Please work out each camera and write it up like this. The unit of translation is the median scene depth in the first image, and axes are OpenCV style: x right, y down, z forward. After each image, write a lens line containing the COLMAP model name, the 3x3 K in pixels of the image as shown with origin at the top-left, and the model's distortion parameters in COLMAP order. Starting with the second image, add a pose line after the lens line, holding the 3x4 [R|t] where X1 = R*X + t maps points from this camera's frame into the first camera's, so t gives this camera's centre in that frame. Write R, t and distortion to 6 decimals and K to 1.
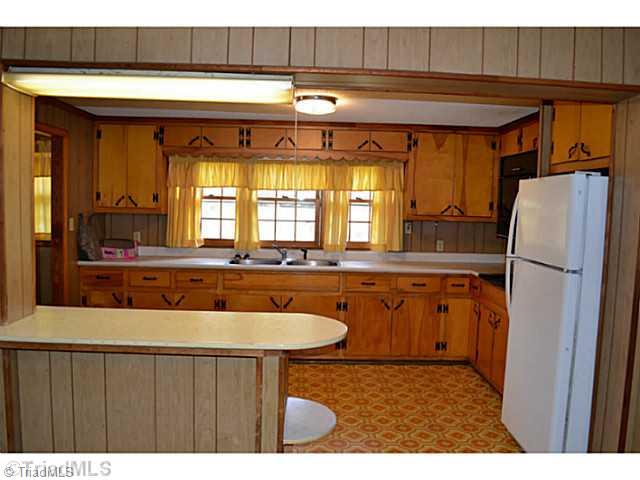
lens RADIAL K [[513.3, 0, 320.0], [0, 513.3, 240.0], [0, 0, 1]] dist [-0.075216, 0.006409]
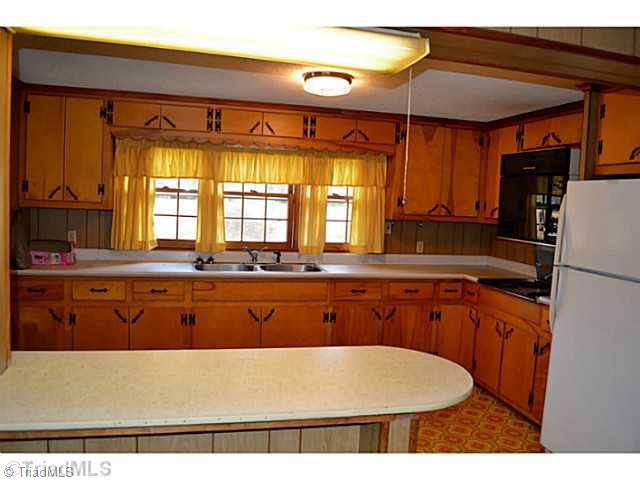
lens RADIAL K [[513.3, 0, 320.0], [0, 513.3, 240.0], [0, 0, 1]] dist [-0.075216, 0.006409]
pose [[0.977301, 0.000857, 0.211854, -0.150516], [-0.003920, 0.999894, 0.014040, -0.014786], [-0.211819, -0.014552, 0.977201, 0.136372]]
